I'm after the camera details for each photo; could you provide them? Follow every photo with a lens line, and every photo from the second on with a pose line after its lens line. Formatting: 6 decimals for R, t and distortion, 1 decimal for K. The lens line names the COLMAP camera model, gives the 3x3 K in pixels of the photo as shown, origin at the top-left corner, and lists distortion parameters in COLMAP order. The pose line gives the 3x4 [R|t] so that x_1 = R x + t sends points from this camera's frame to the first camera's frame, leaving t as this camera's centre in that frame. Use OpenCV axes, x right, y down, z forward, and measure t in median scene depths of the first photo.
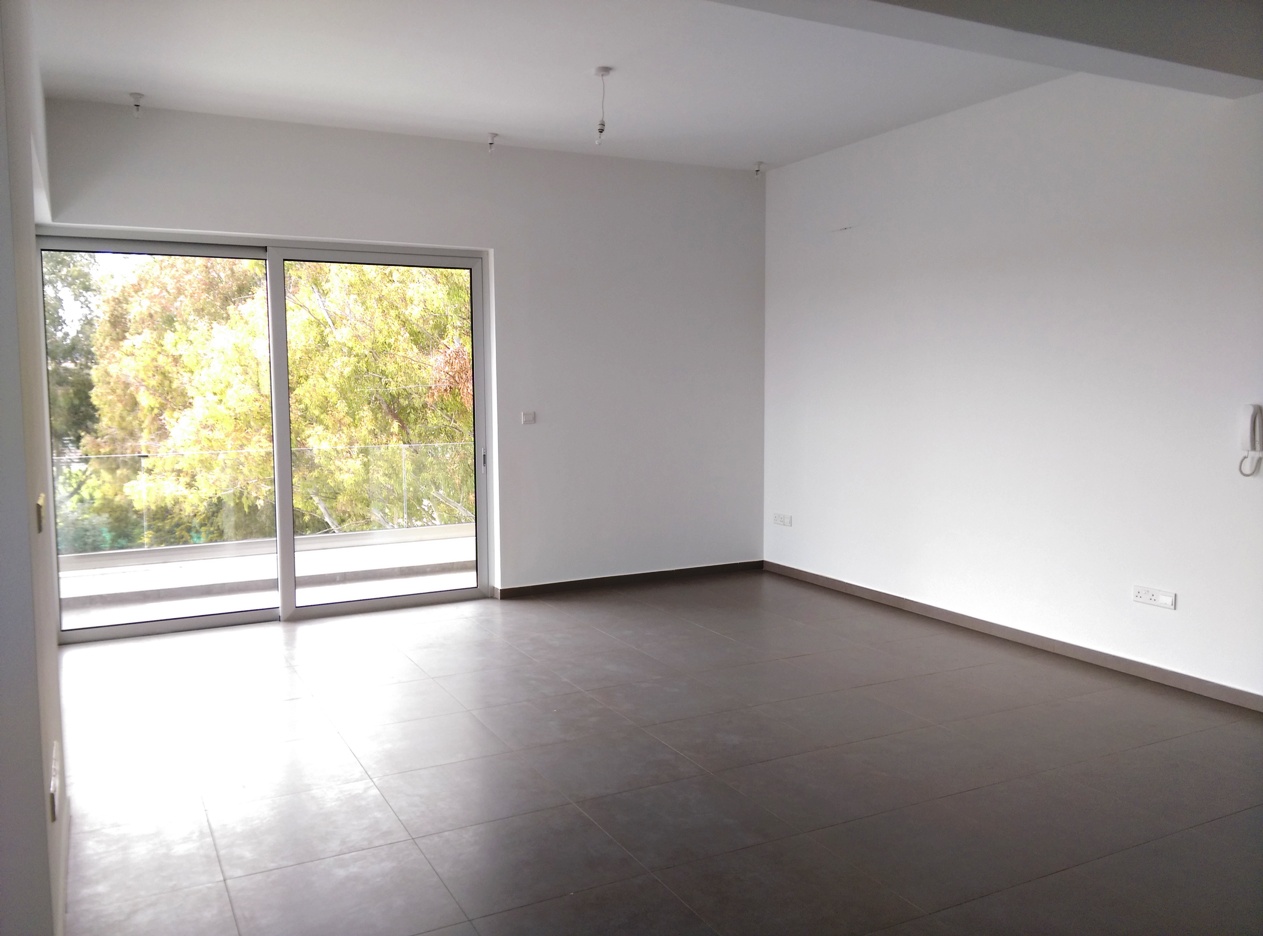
lens RADIAL K [[1036.2, 0, 630.0], [0, 1036.2, 466.3], [0, 0, 1]] dist [0.086874, -0.118668]
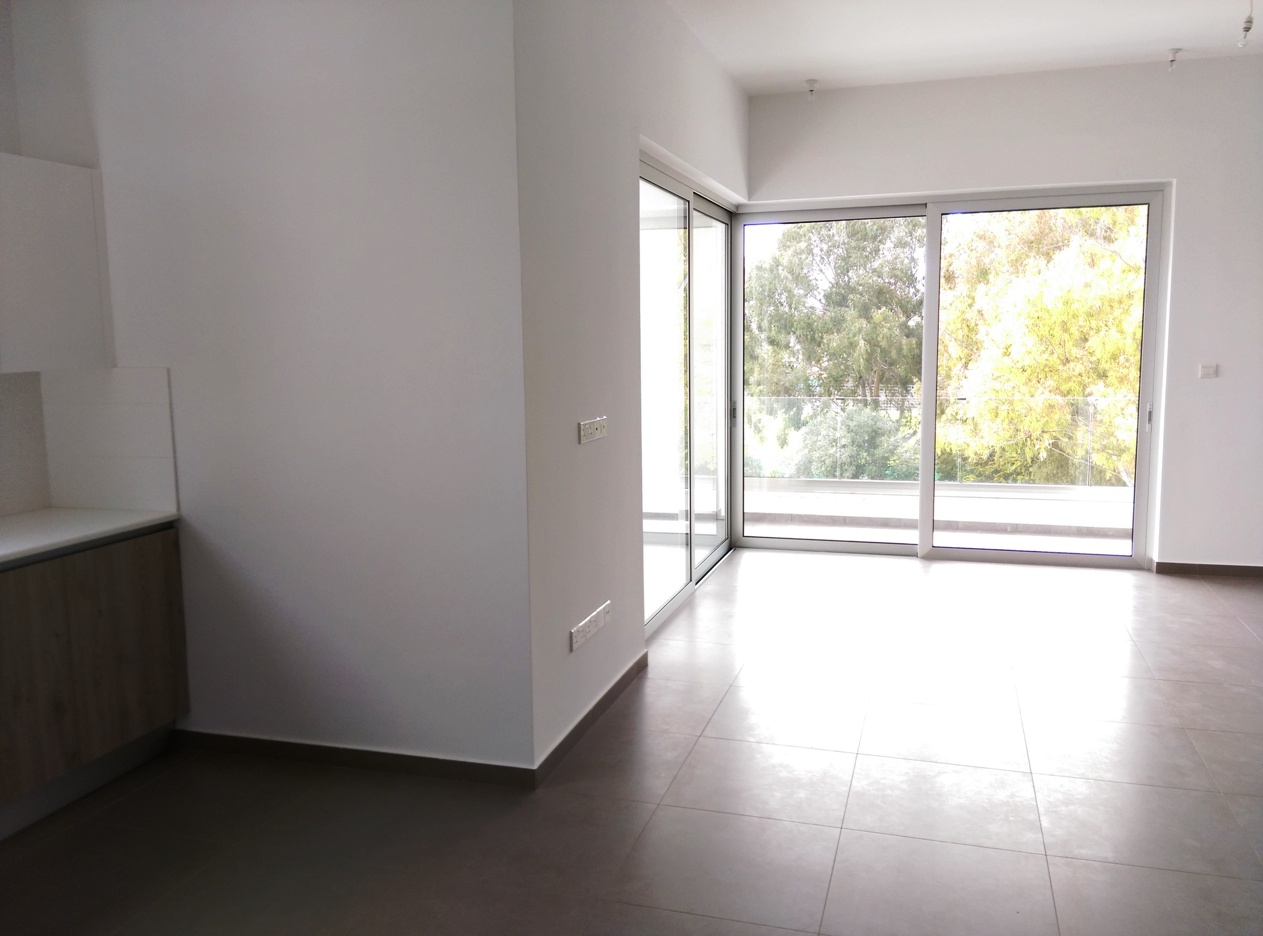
lens RADIAL K [[1036.2, 0, 627.5], [0, 1036.2, 478.3], [0, 0, 1]] dist [0.086874, -0.118668]
pose [[0.709626, 0.092694, -0.698454, 0.183412], [-0.052110, 0.995498, 0.079172, -0.002032], [0.702648, -0.019786, 0.711262, 0.032580]]
